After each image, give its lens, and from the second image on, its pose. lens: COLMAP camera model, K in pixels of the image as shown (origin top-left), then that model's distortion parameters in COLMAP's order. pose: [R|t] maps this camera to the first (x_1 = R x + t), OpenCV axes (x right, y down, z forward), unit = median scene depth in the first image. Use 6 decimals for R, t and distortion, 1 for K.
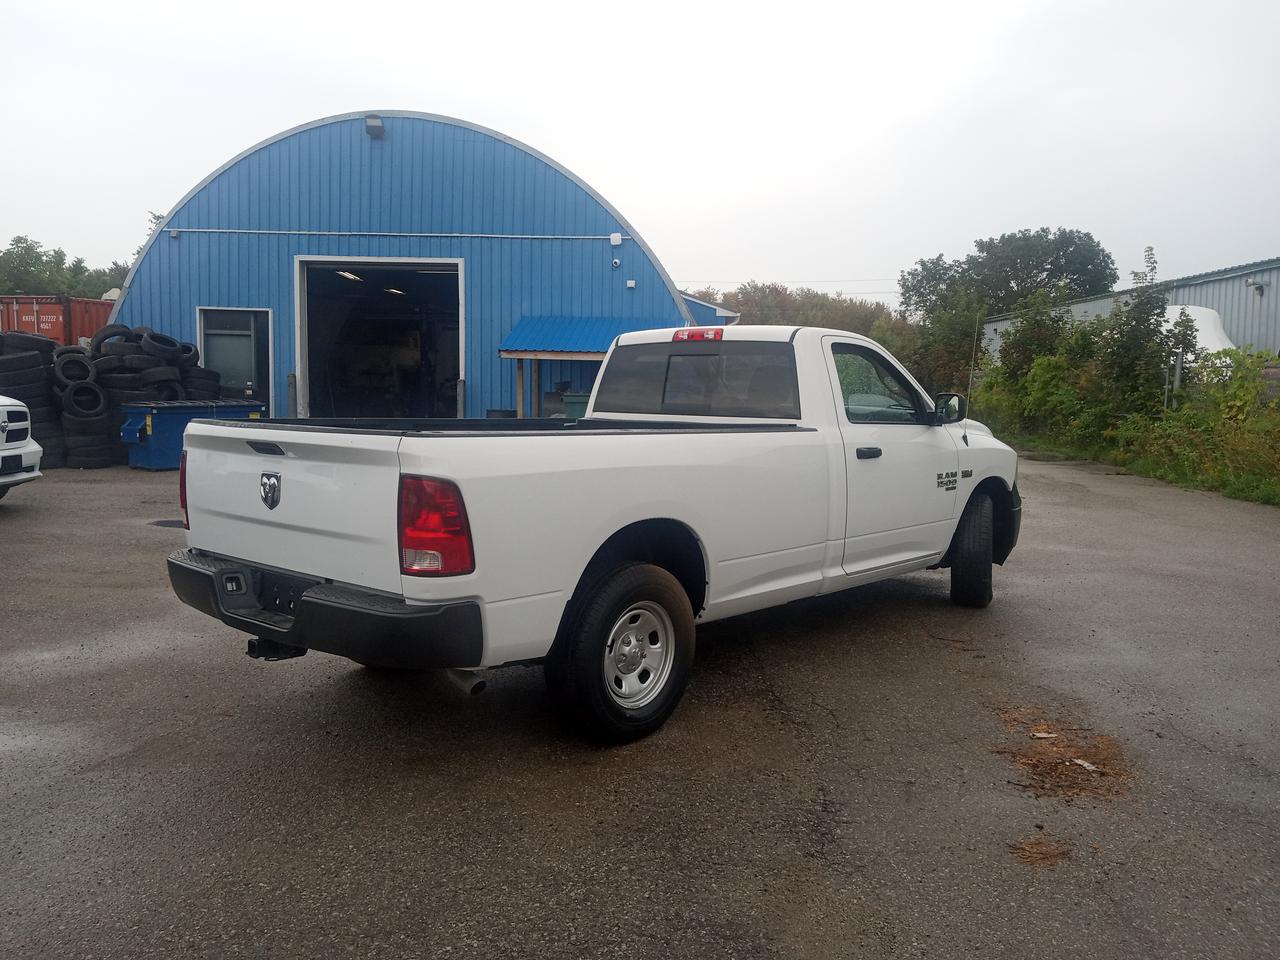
lens RADIAL K [[1039.0, 0, 642.9], [0, 1039.0, 479.6], [0, 0, 1]] dist [0.052538, -0.113986]
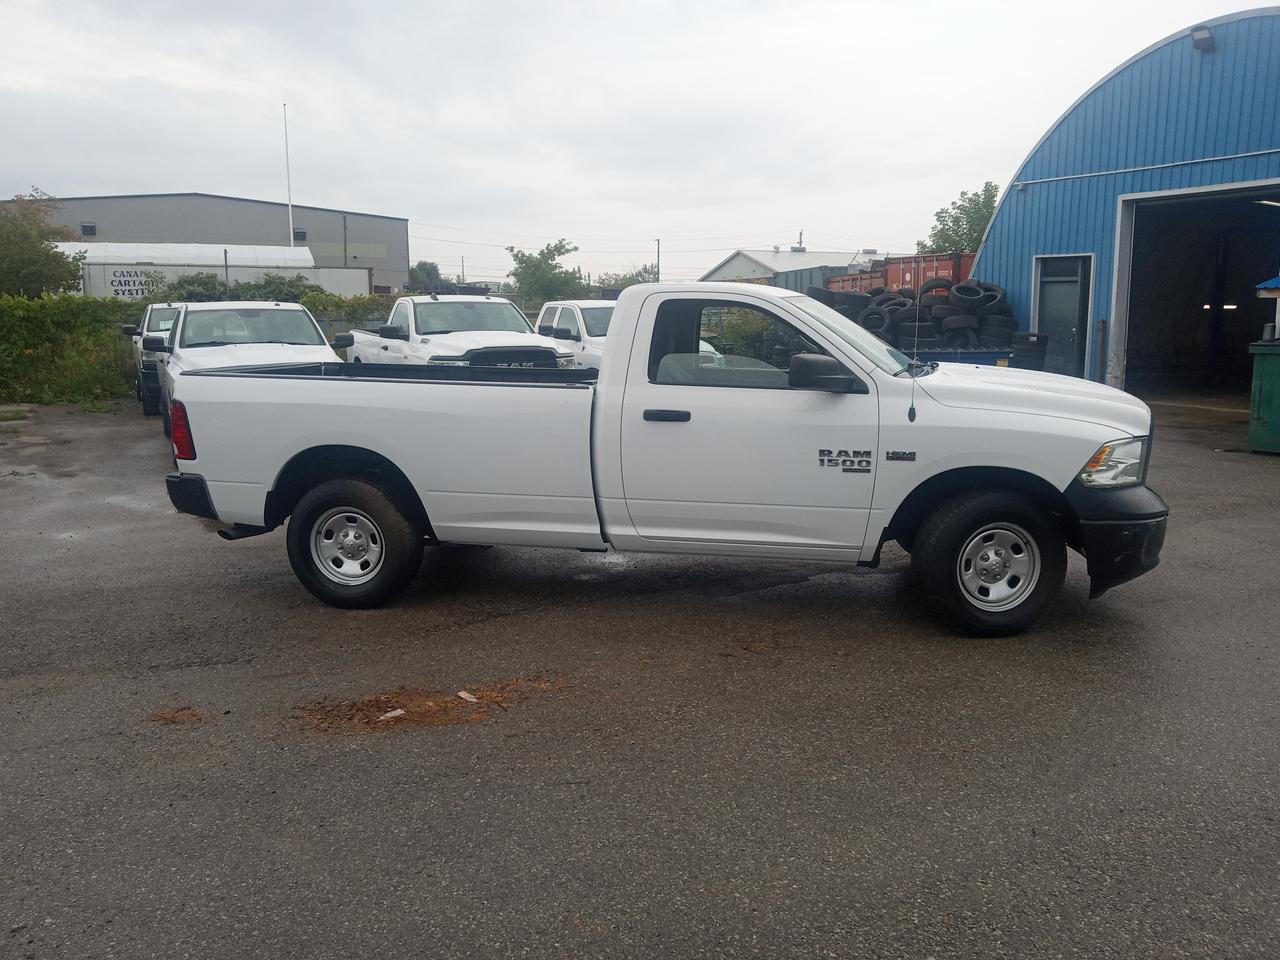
lens RADIAL K [[1051.2, 0, 644.6], [0, 1051.2, 473.4], [0, 0, 1]] dist [-0.002627, -0.014672]
pose [[0.502996, 0.114675, -0.856647, 0.327751], [-0.073257, 0.993249, 0.089947, -0.018247], [0.861179, 0.017513, 0.508001, 0.157159]]
